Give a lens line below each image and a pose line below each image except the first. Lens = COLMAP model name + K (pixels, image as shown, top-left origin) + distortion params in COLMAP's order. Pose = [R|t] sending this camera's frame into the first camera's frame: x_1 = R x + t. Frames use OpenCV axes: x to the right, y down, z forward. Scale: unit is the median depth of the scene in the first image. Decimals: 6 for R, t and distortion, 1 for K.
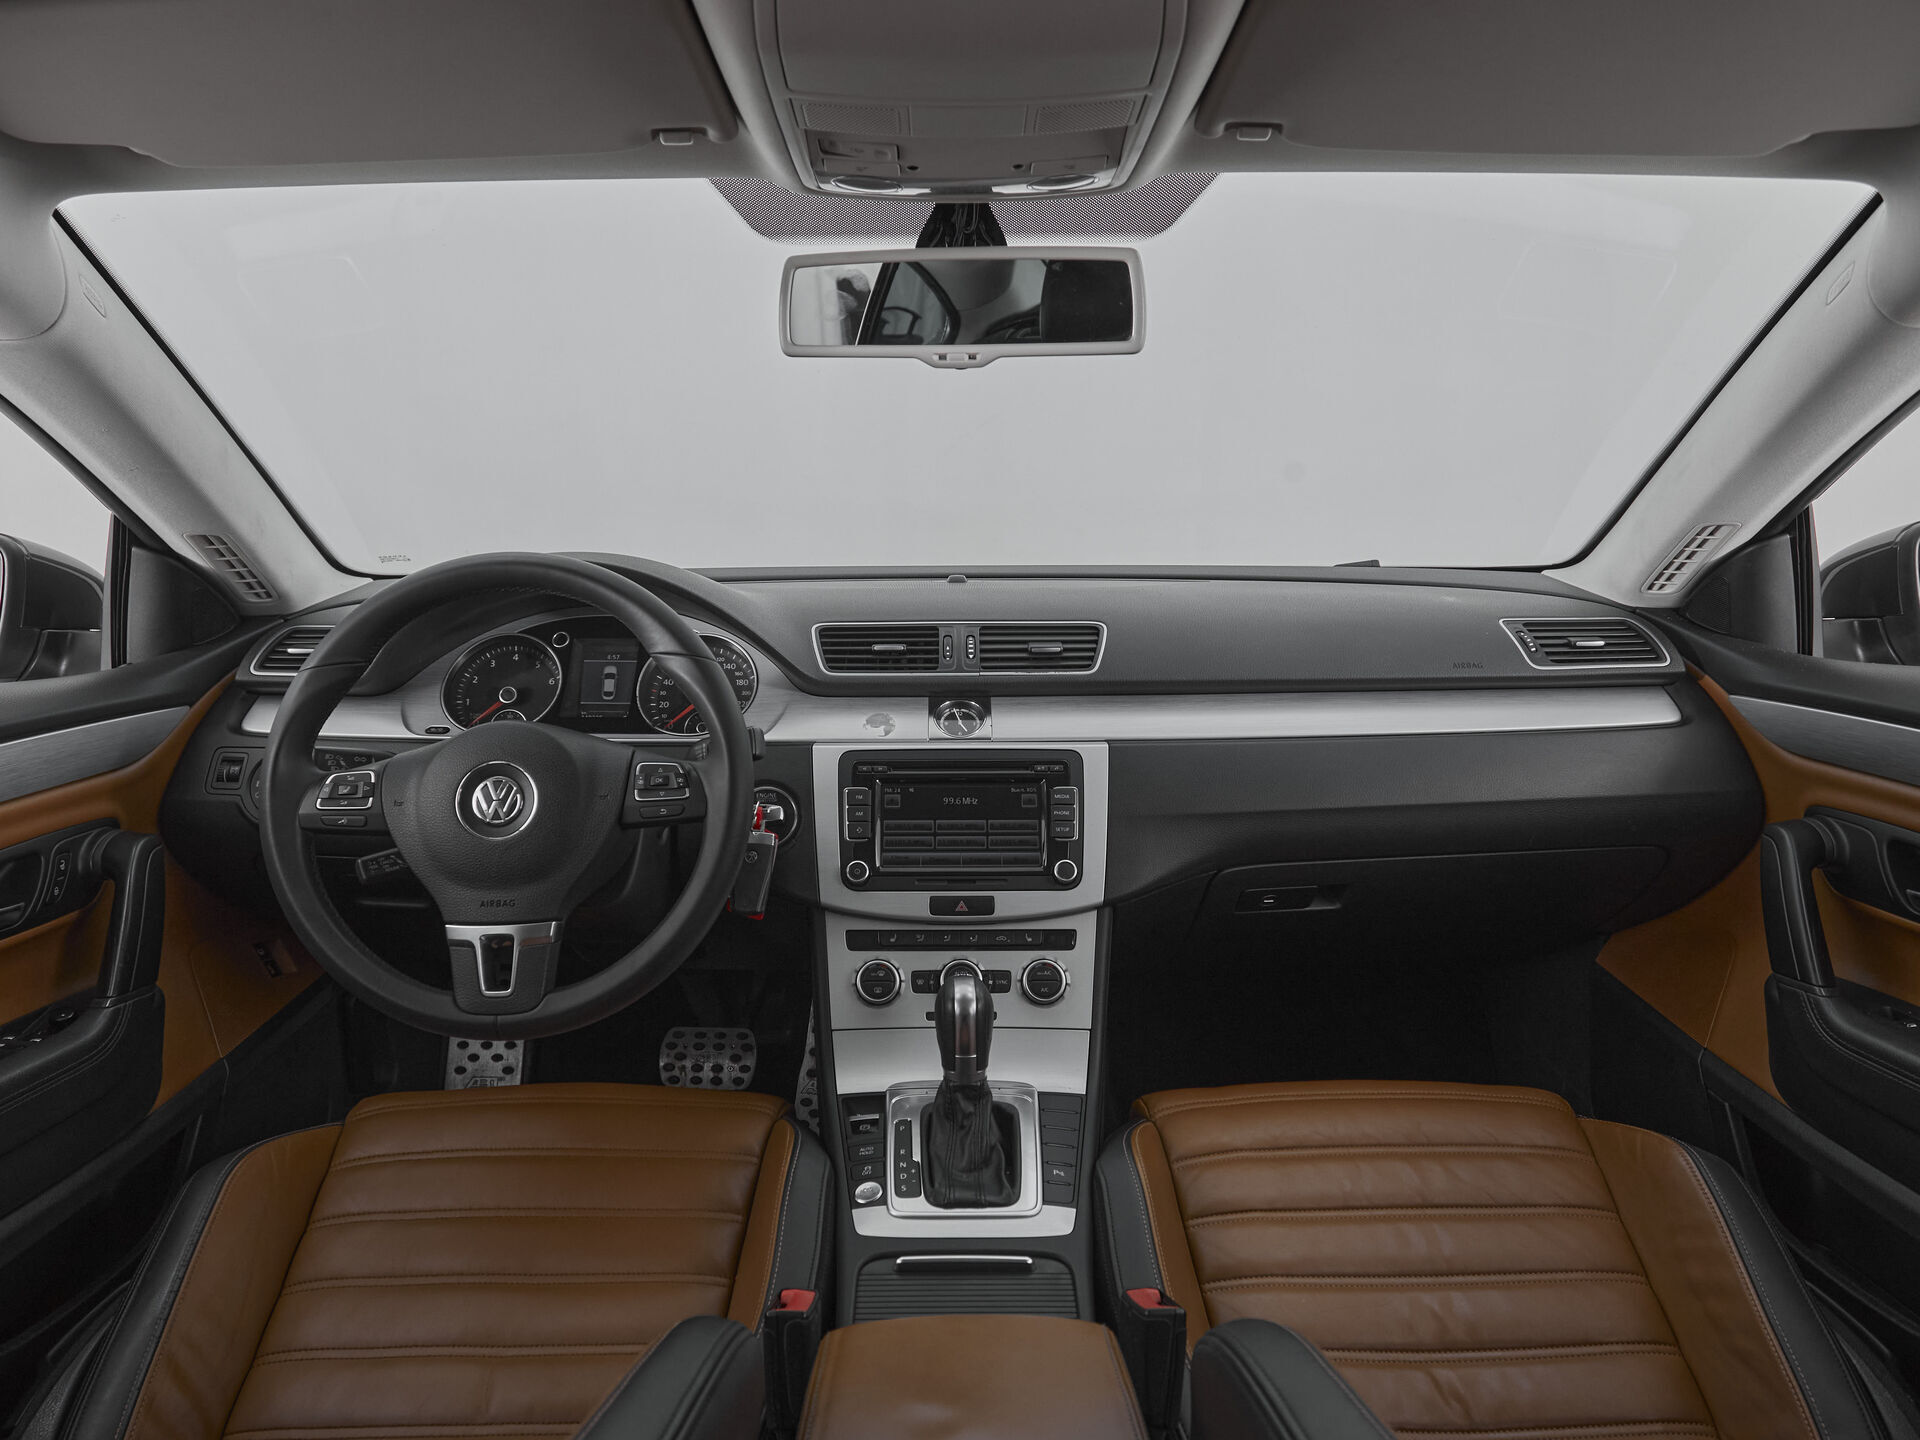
lens RADIAL K [[1205.2, 0, 916.0], [0, 1205.2, 812.8], [0, 0, 1]] dist [0.000463, 0.000651]
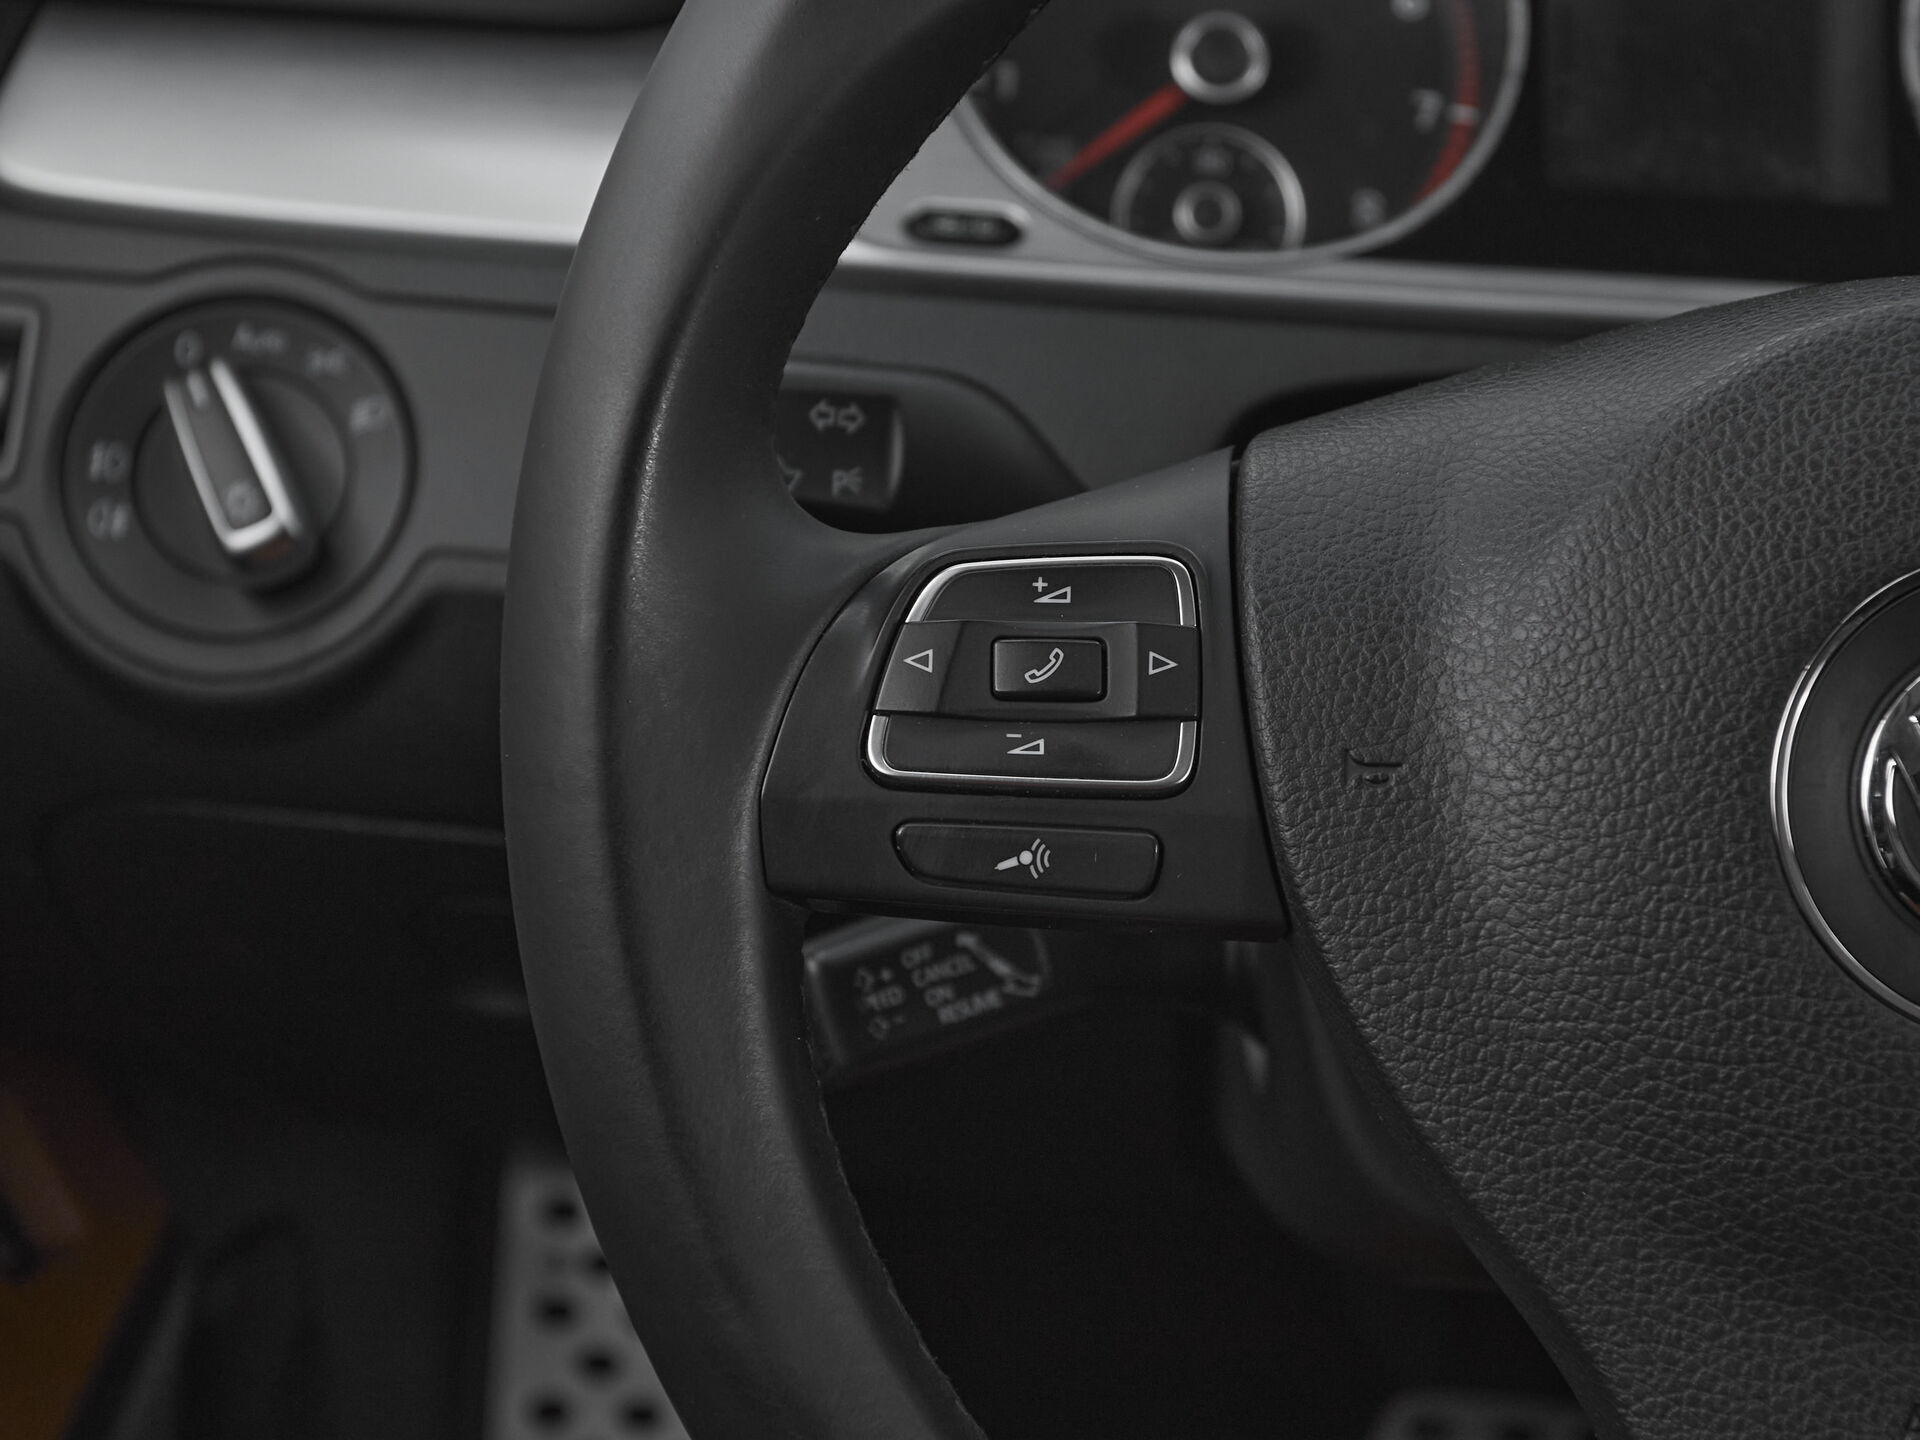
lens RADIAL K [[3352.3, 0, 960.6], [0, 3352.3, 752.7], [0, 0, 1]] dist [0.009819, 0.105417]
pose [[0.998404, 0.049554, -0.027085, -0.395113], [-0.045771, 0.990986, 0.125903, -0.054561], [0.033080, -0.124462, 0.991673, 0.454231]]
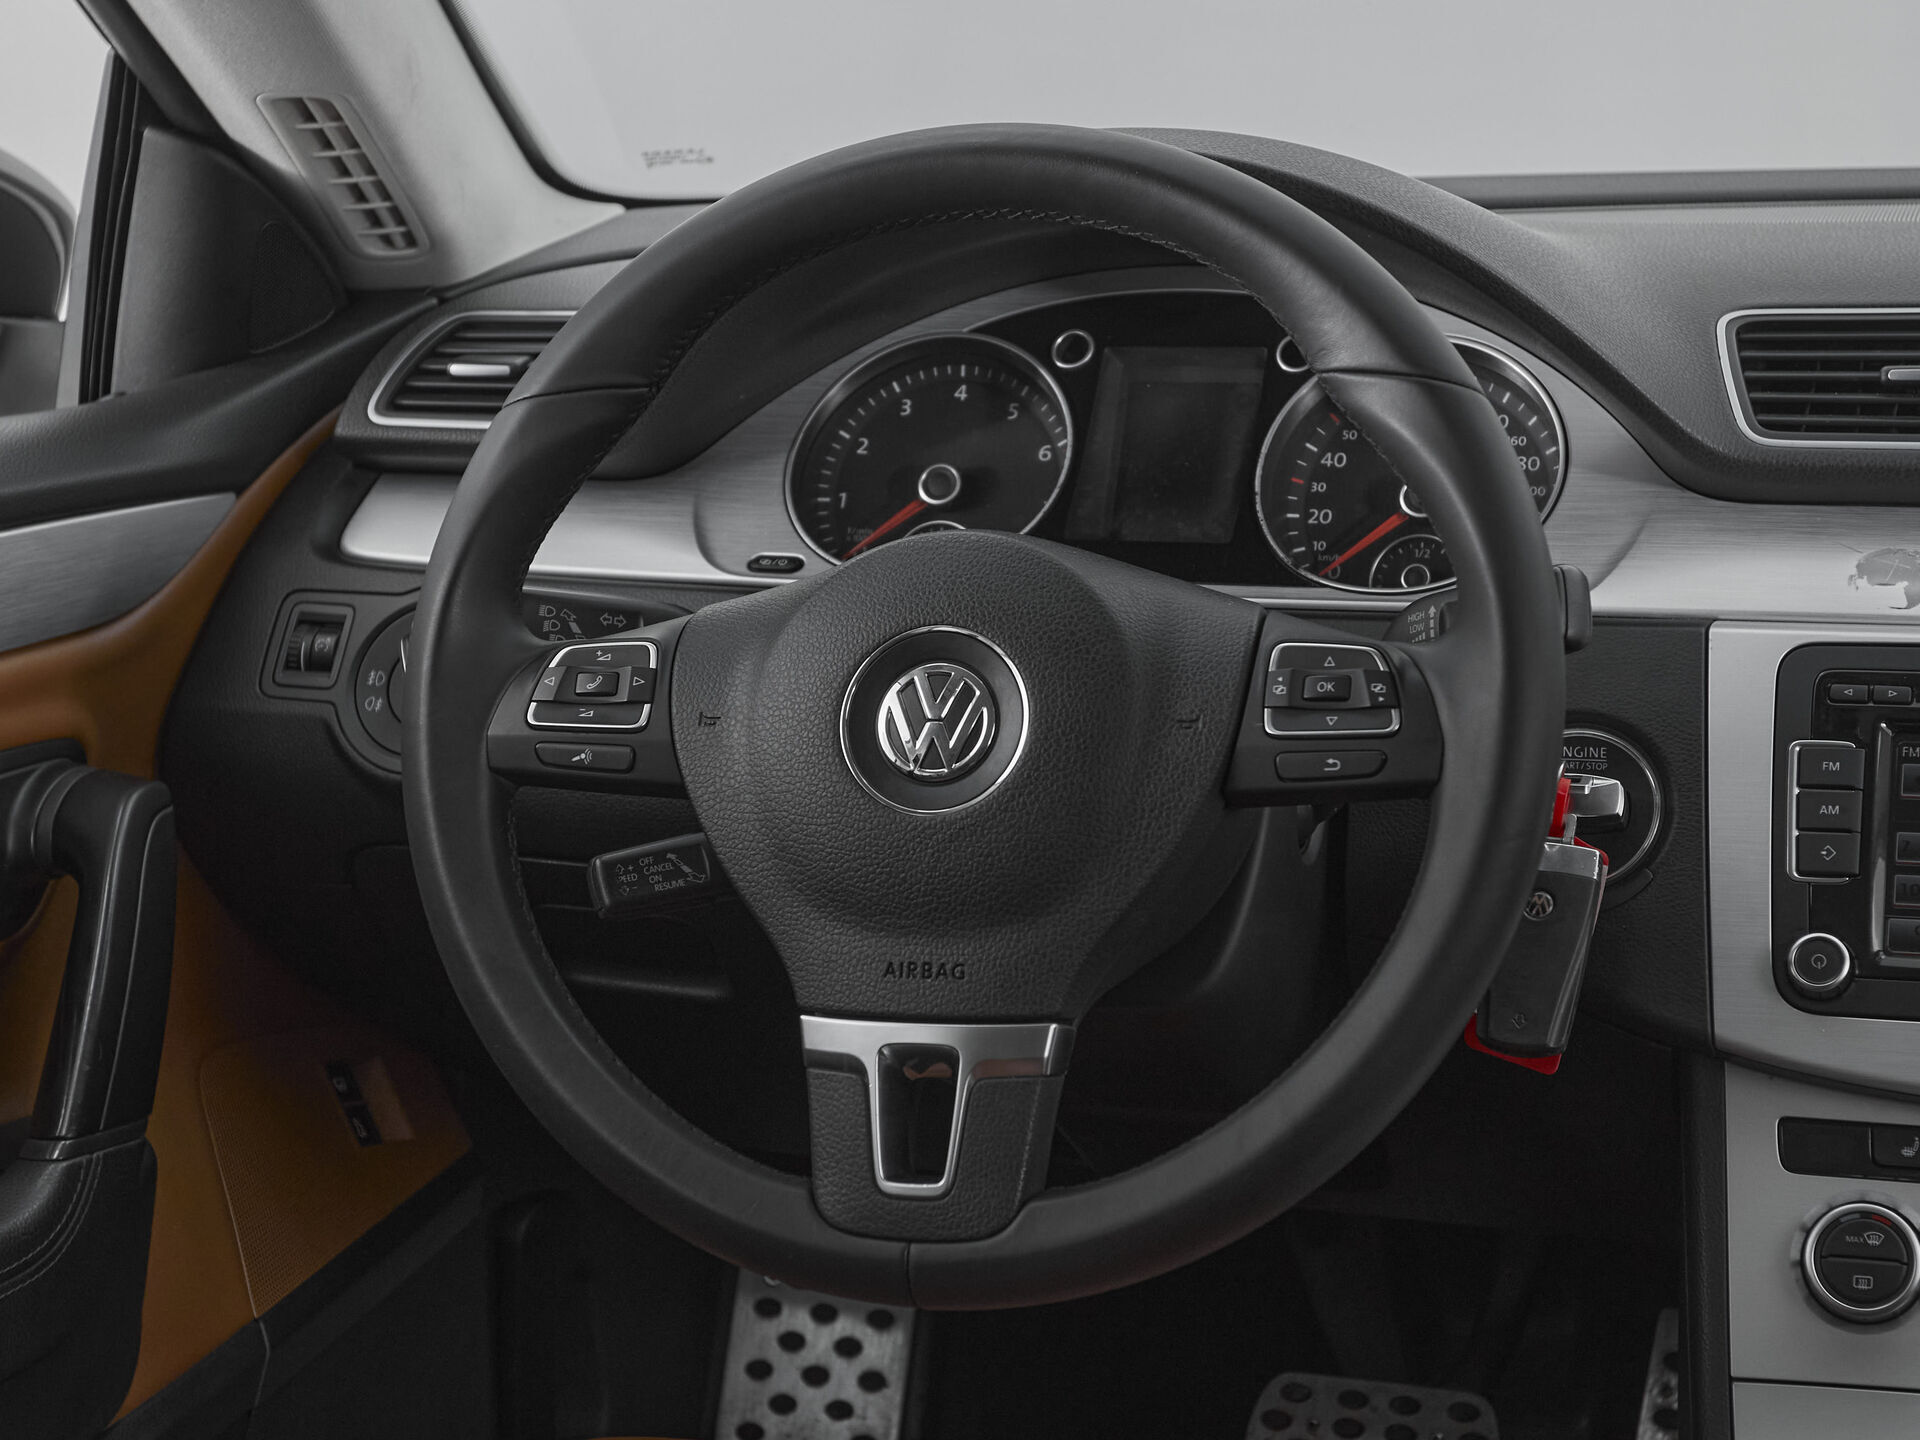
lens RADIAL K [[3352.3, 0, 960.6], [0, 3352.3, 752.7], [0, 0, 1]] dist [0.009819, 0.105417]
pose [[0.959596, 0.041165, -0.278354, -0.016287], [-0.052437, 0.998073, -0.033166, 0.031609], [0.276453, 0.046422, 0.959906, -0.080277]]
